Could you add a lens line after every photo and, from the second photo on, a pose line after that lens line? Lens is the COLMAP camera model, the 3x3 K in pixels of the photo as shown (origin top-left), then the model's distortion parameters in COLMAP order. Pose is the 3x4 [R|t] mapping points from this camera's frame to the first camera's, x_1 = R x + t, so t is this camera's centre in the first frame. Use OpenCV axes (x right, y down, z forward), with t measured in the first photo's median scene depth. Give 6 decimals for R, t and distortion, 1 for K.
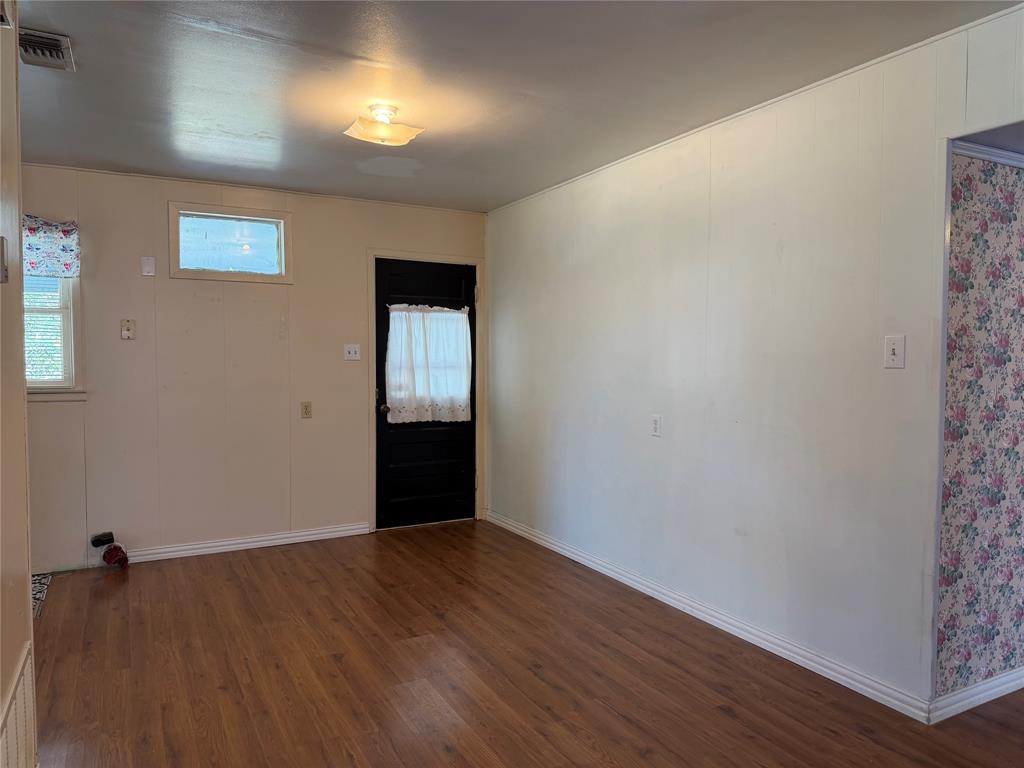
lens RADIAL K [[717.7, 0, 512.0], [0, 717.7, 384.0], [0, 0, 1]] dist [0.068893, -0.004093]
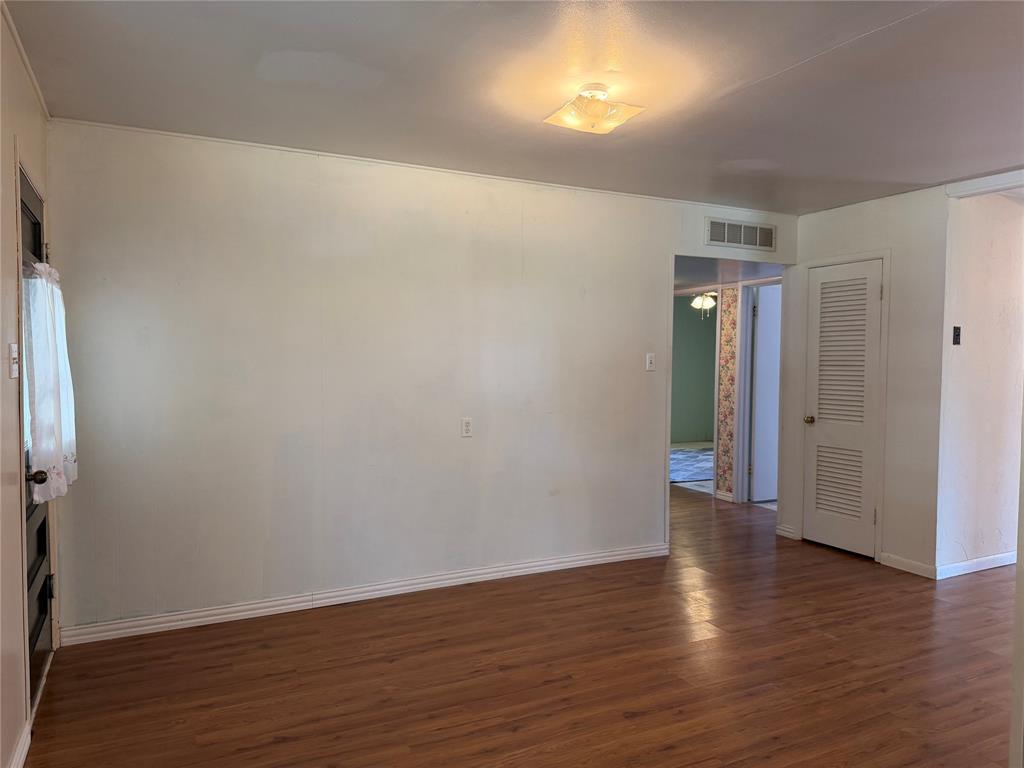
lens RADIAL K [[717.7, 0, 512.0], [0, 717.7, 384.0], [0, 0, 1]] dist [0.068893, -0.004093]
pose [[0.031268, -0.040985, 0.998670, -0.973121], [0.034598, 0.998605, 0.039899, -0.054875], [-0.998912, 0.033304, 0.032642, 0.972408]]
